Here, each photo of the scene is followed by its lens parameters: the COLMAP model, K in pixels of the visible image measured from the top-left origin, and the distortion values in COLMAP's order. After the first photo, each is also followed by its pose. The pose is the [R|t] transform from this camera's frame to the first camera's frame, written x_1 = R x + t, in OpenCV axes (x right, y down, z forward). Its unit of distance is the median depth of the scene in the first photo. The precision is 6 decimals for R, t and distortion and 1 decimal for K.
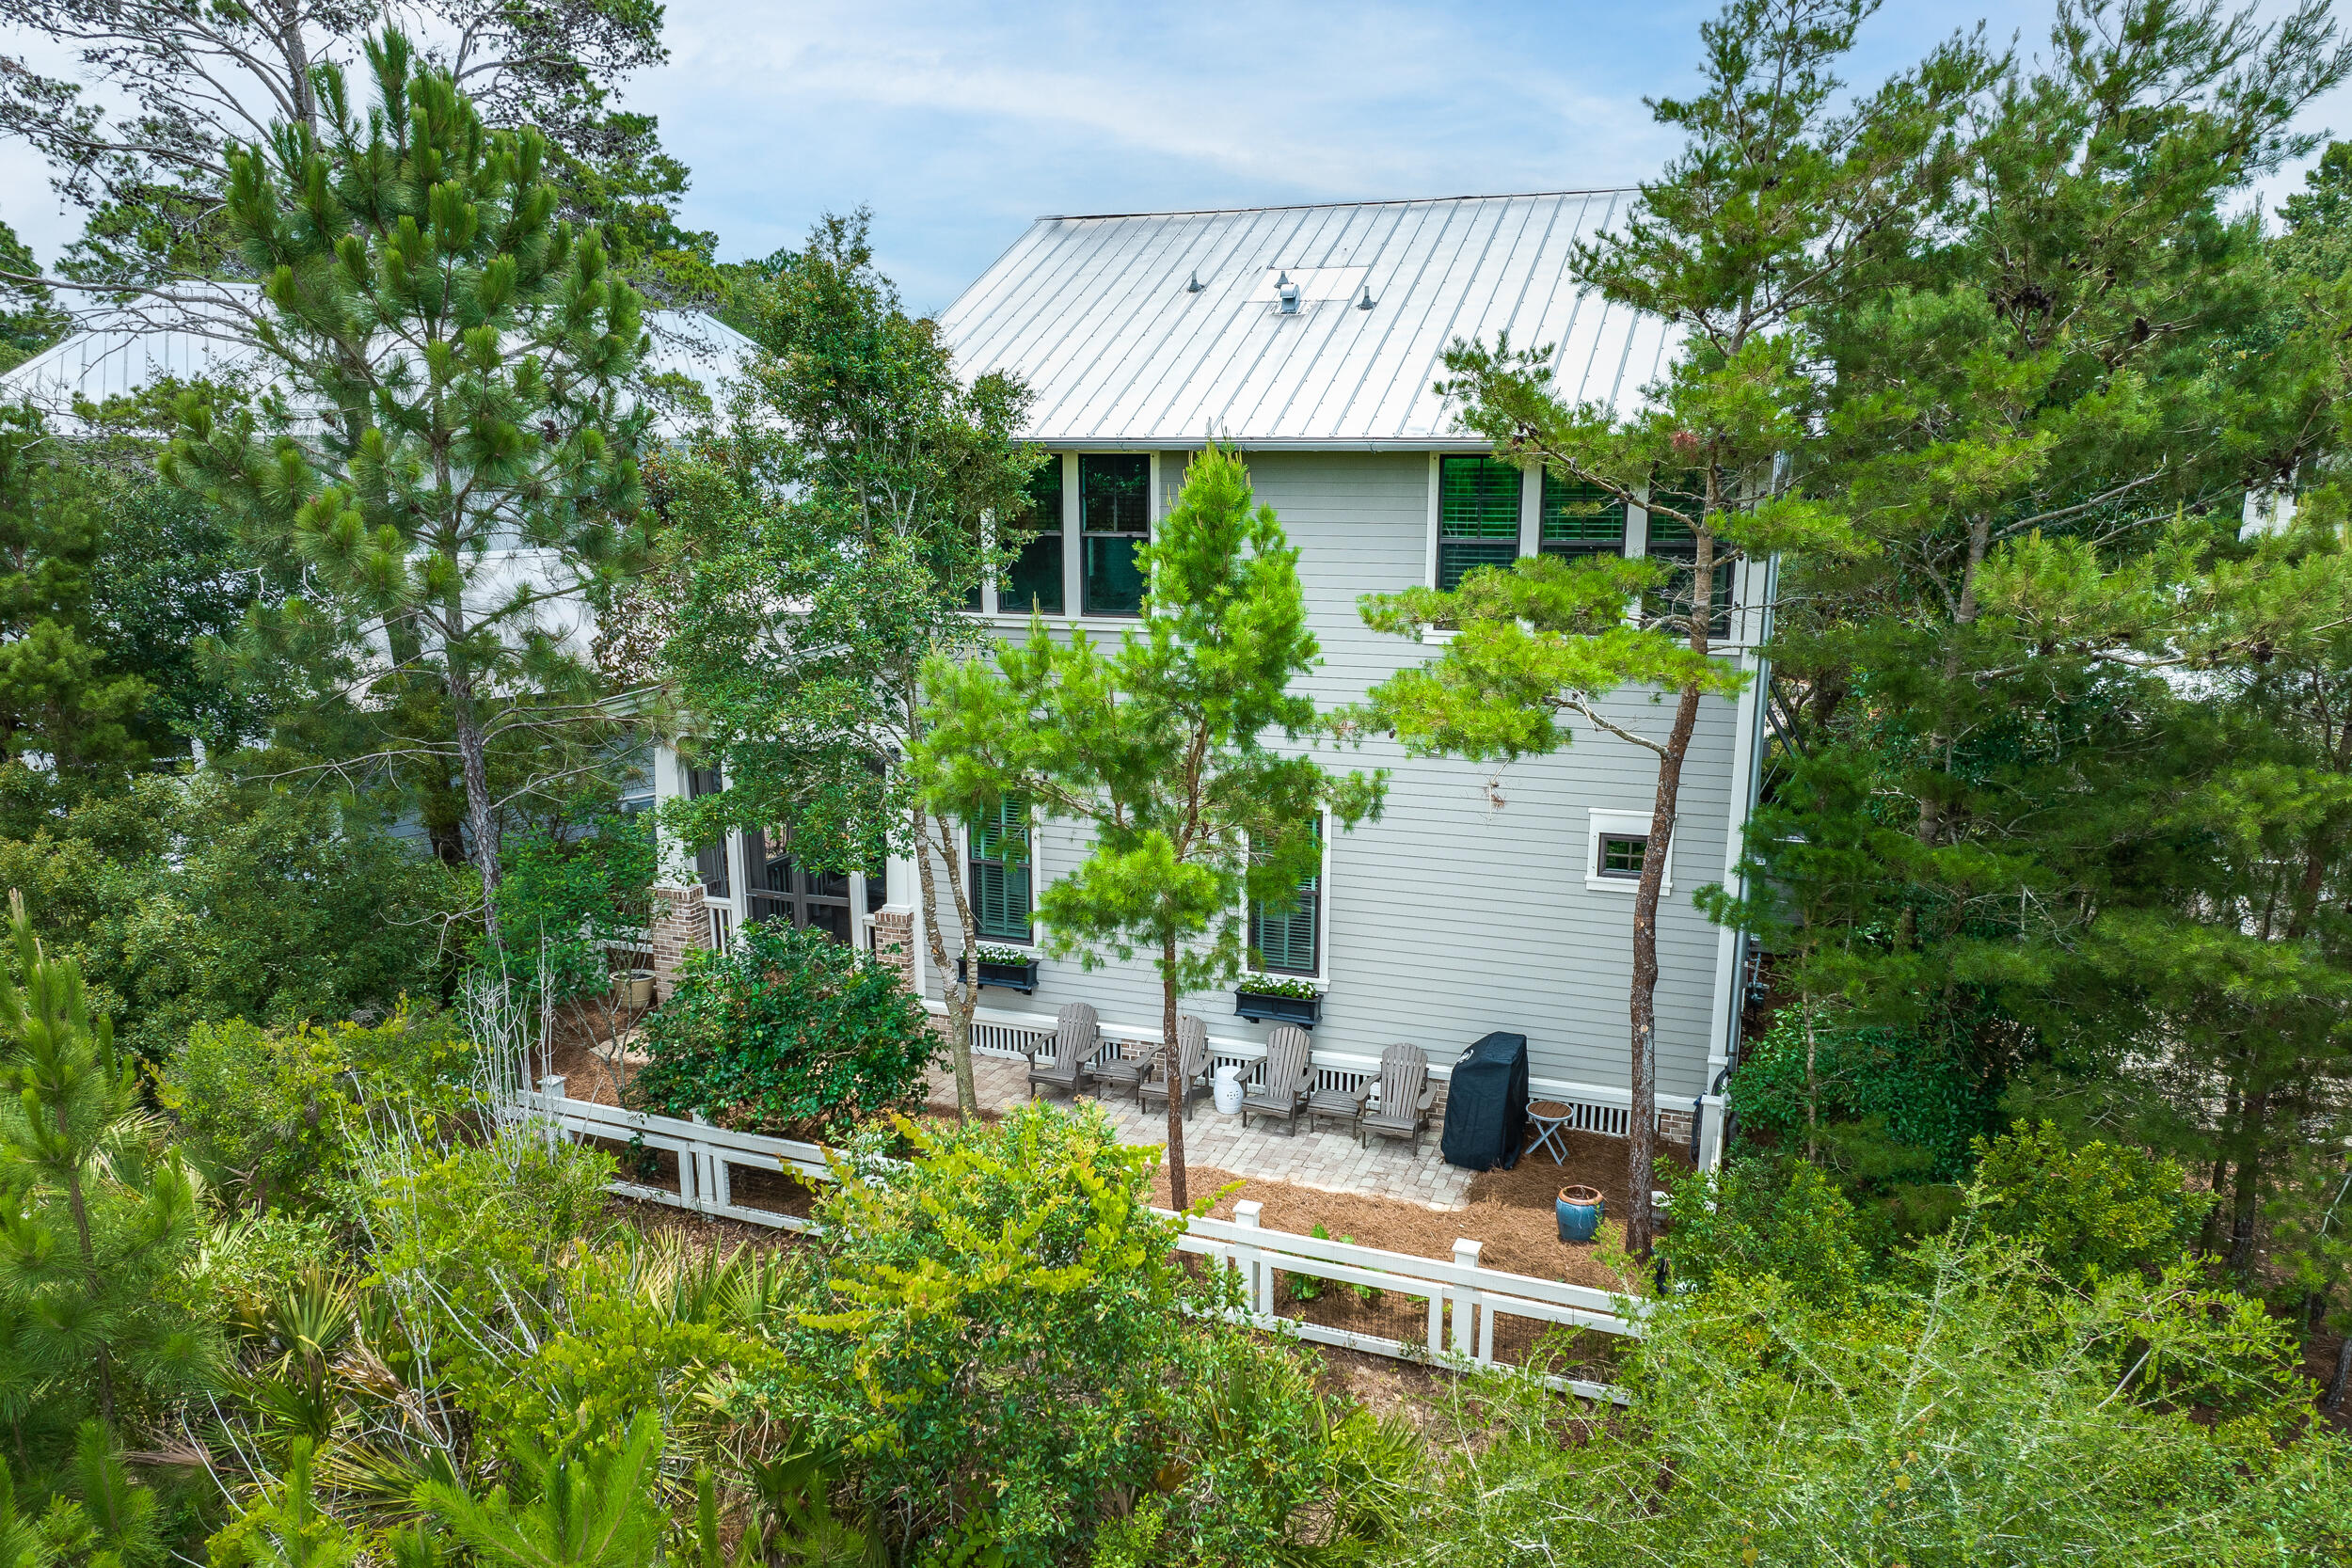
lens RADIAL K [[1615.3, 0, 1182.6], [0, 1615.3, 885.9], [0, 0, 1]] dist [-0.010836, -0.005805]
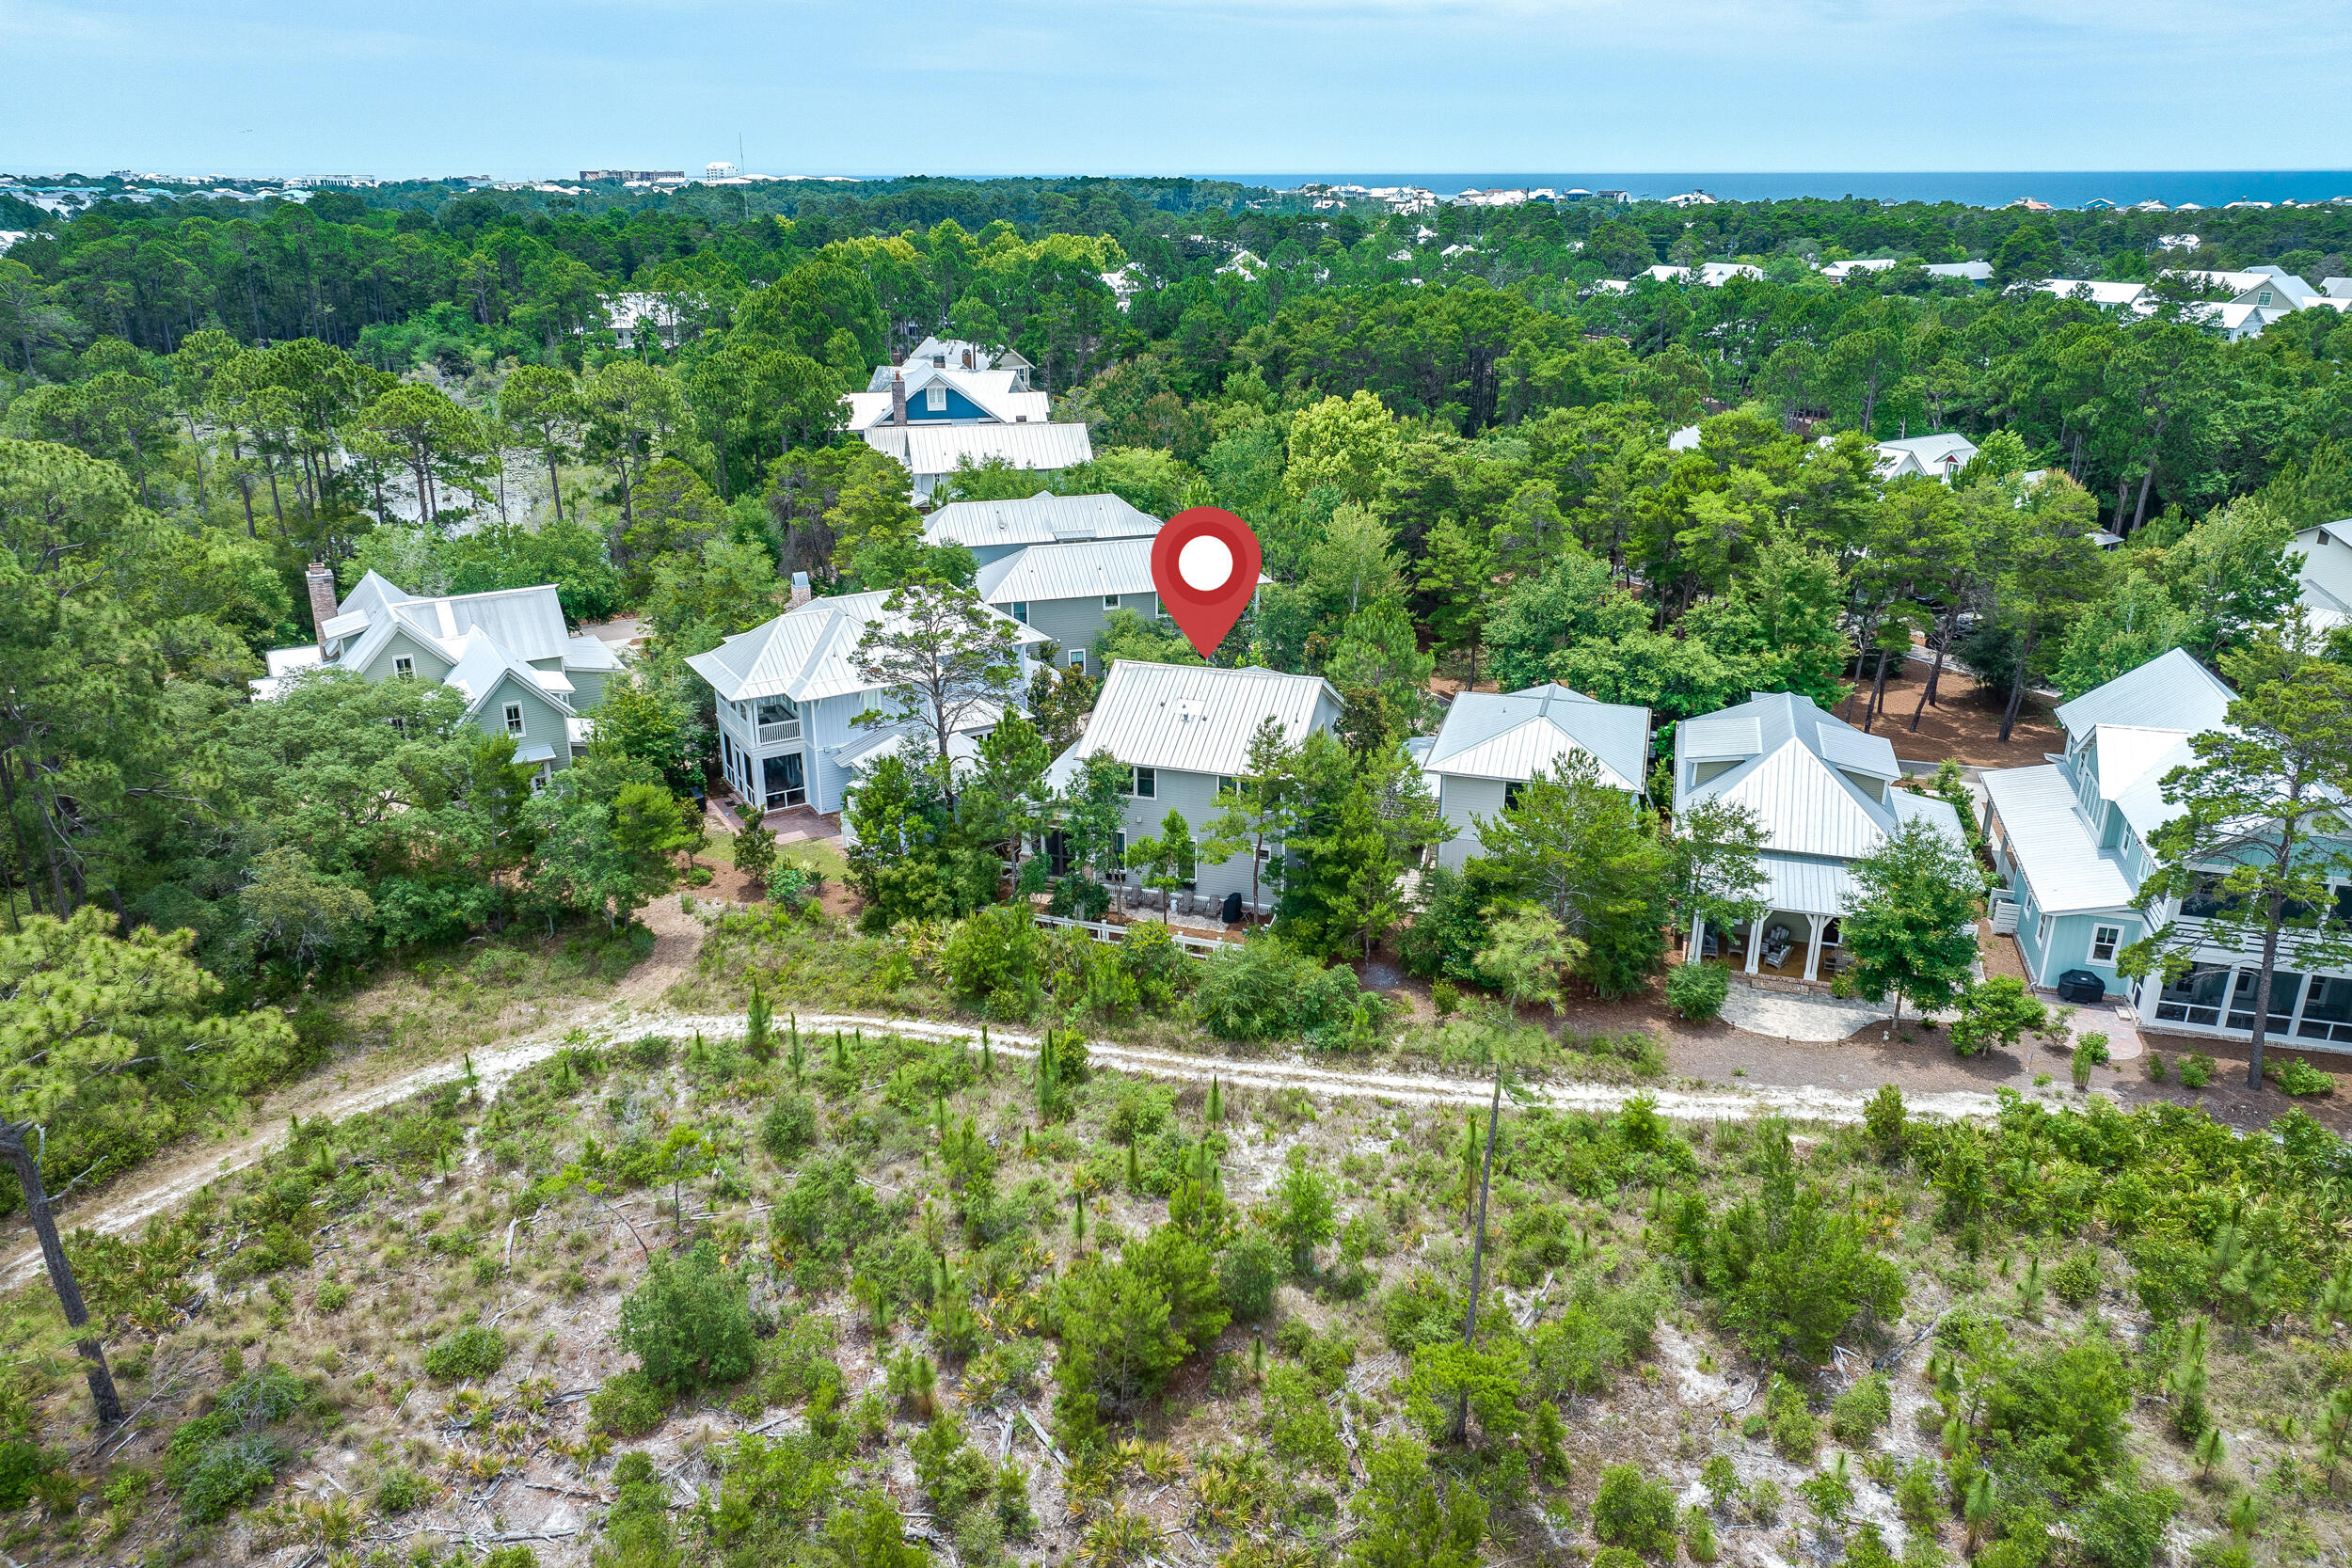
lens RADIAL K [[1615.3, 0, 1182.6], [0, 1615.3, 885.9], [0, 0, 1]] dist [-0.010836, -0.005805]
pose [[0.997746, -0.026570, 0.061616, -0.237921], [0.015672, 0.985140, 0.171035, -0.737419], [-0.065245, -0.169684, 0.983336, -3.597636]]
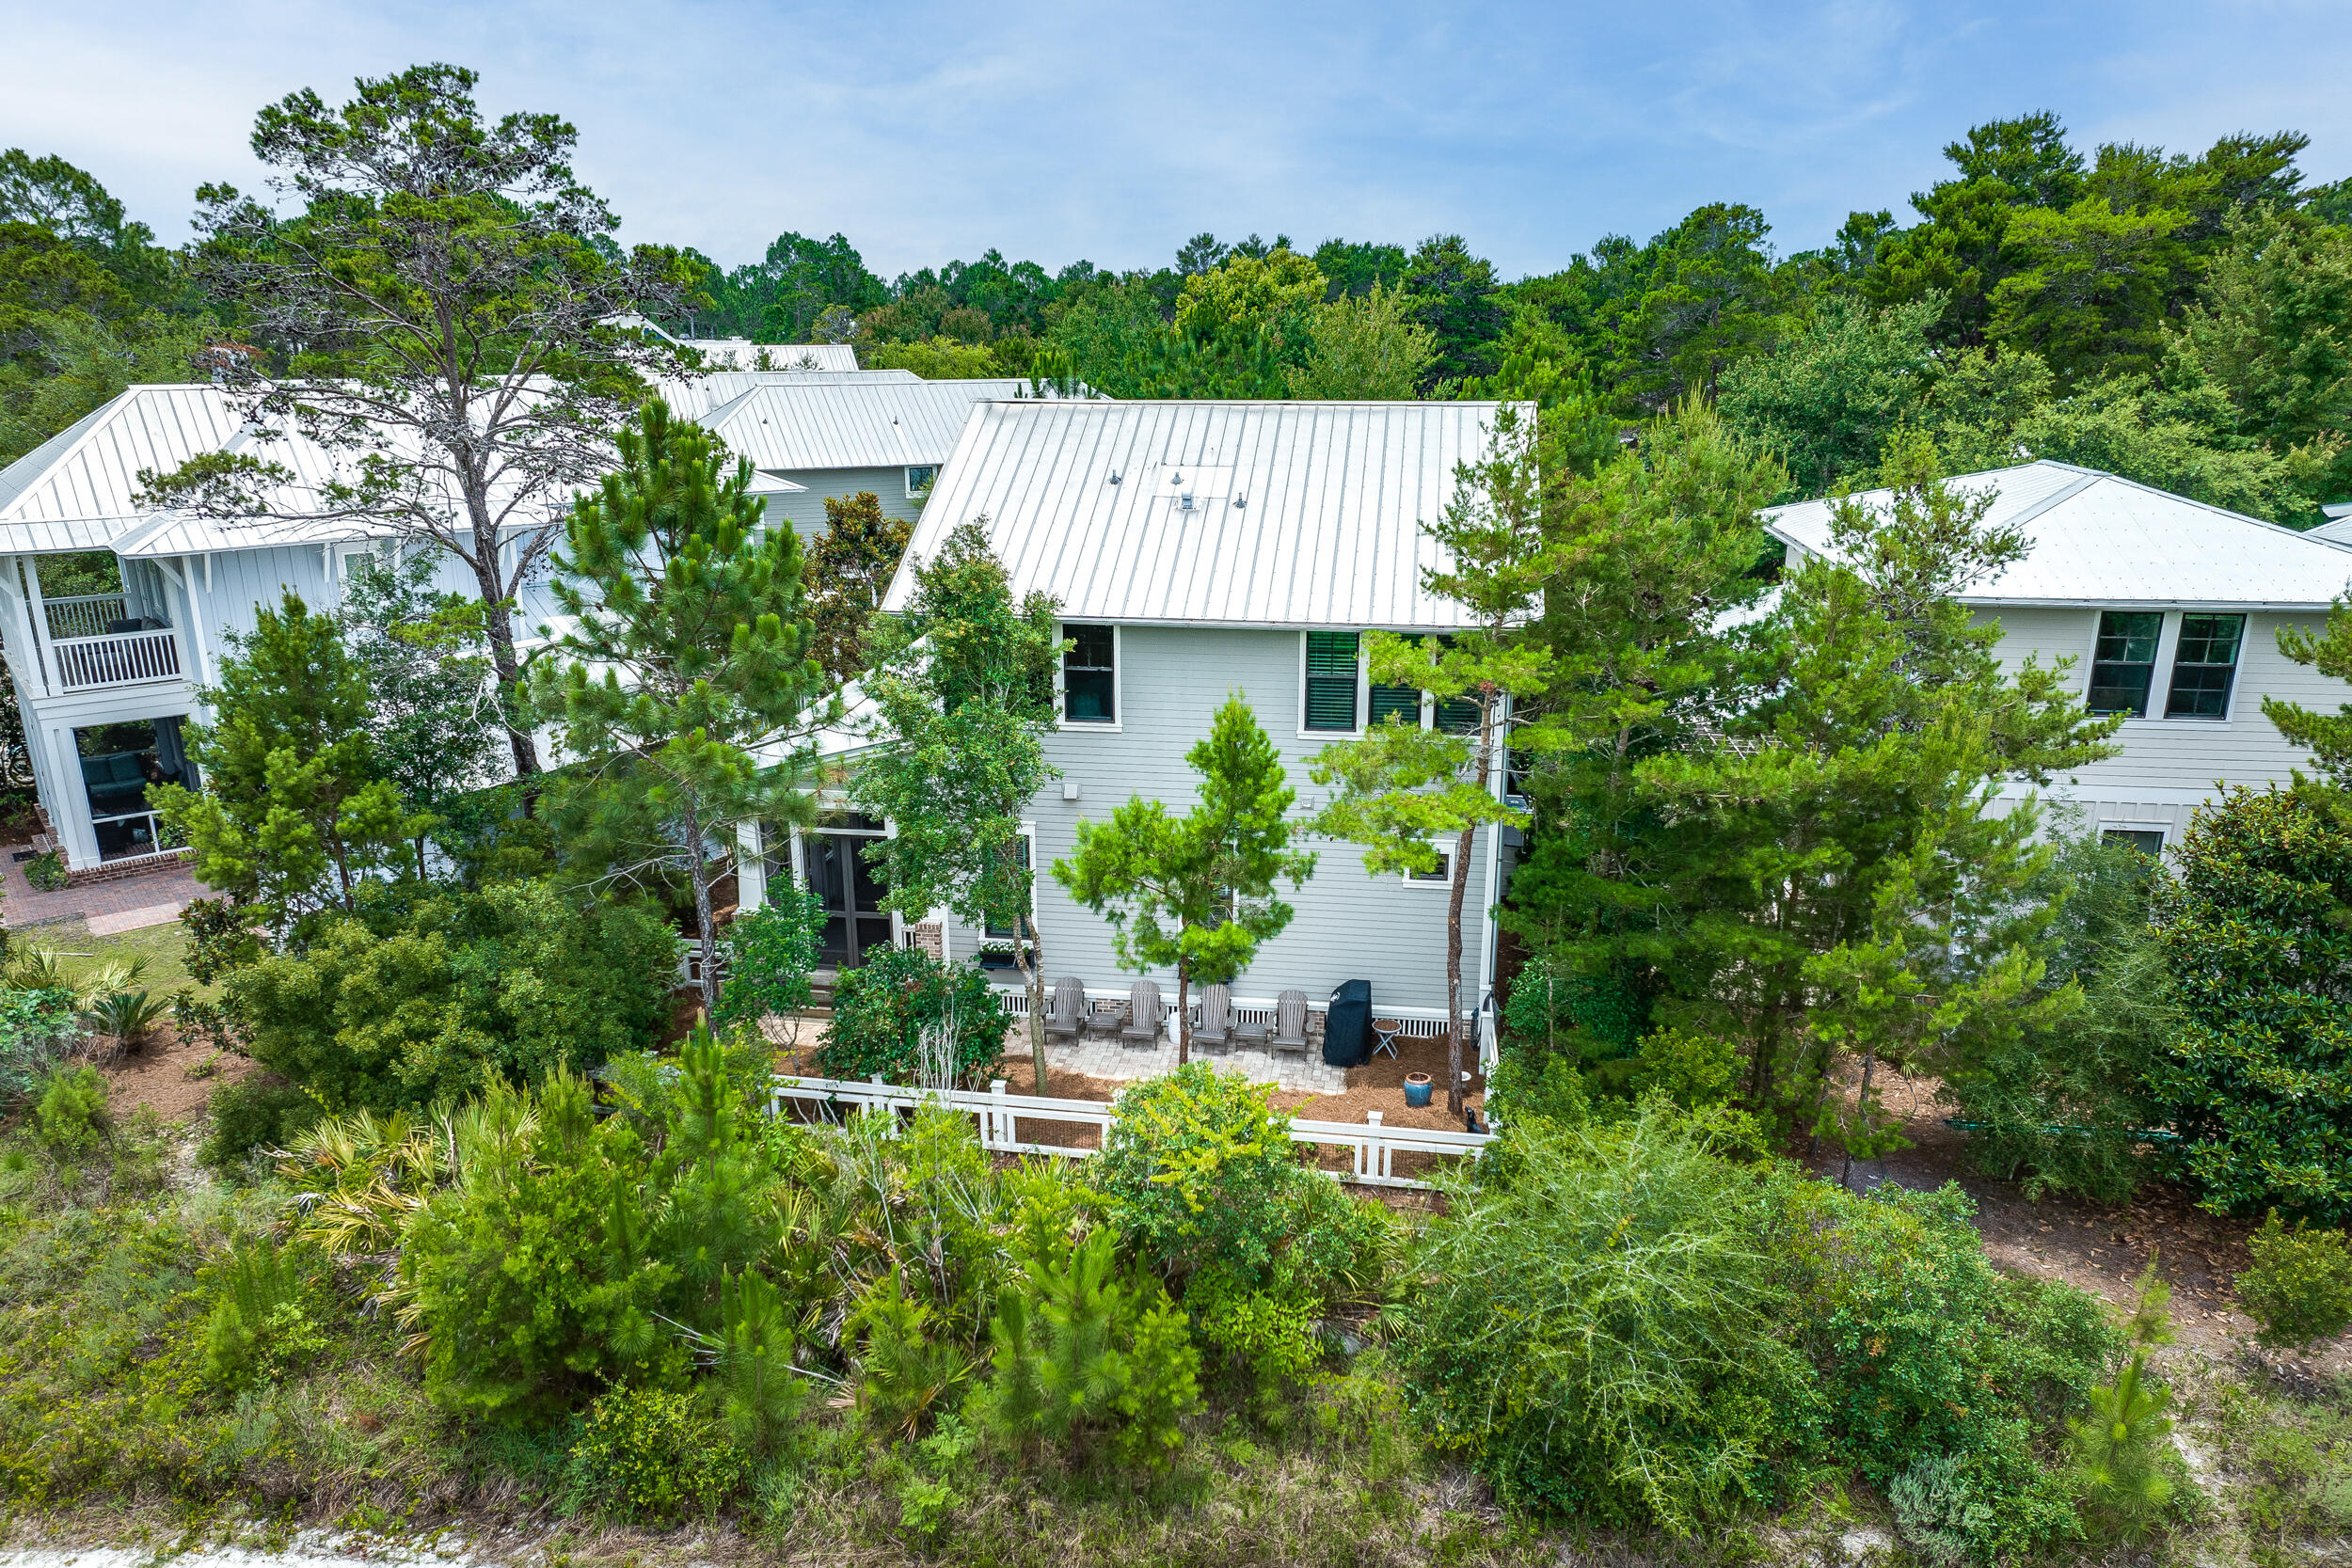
lens RADIAL K [[1615.3, 0, 1182.6], [0, 1615.3, 885.9], [0, 0, 1]] dist [-0.010836, -0.005805]
pose [[0.977601, -0.067425, 0.199376, -0.298097], [0.051919, 0.995278, 0.082008, -0.150137], [-0.203964, -0.069819, 0.976485, -0.548471]]
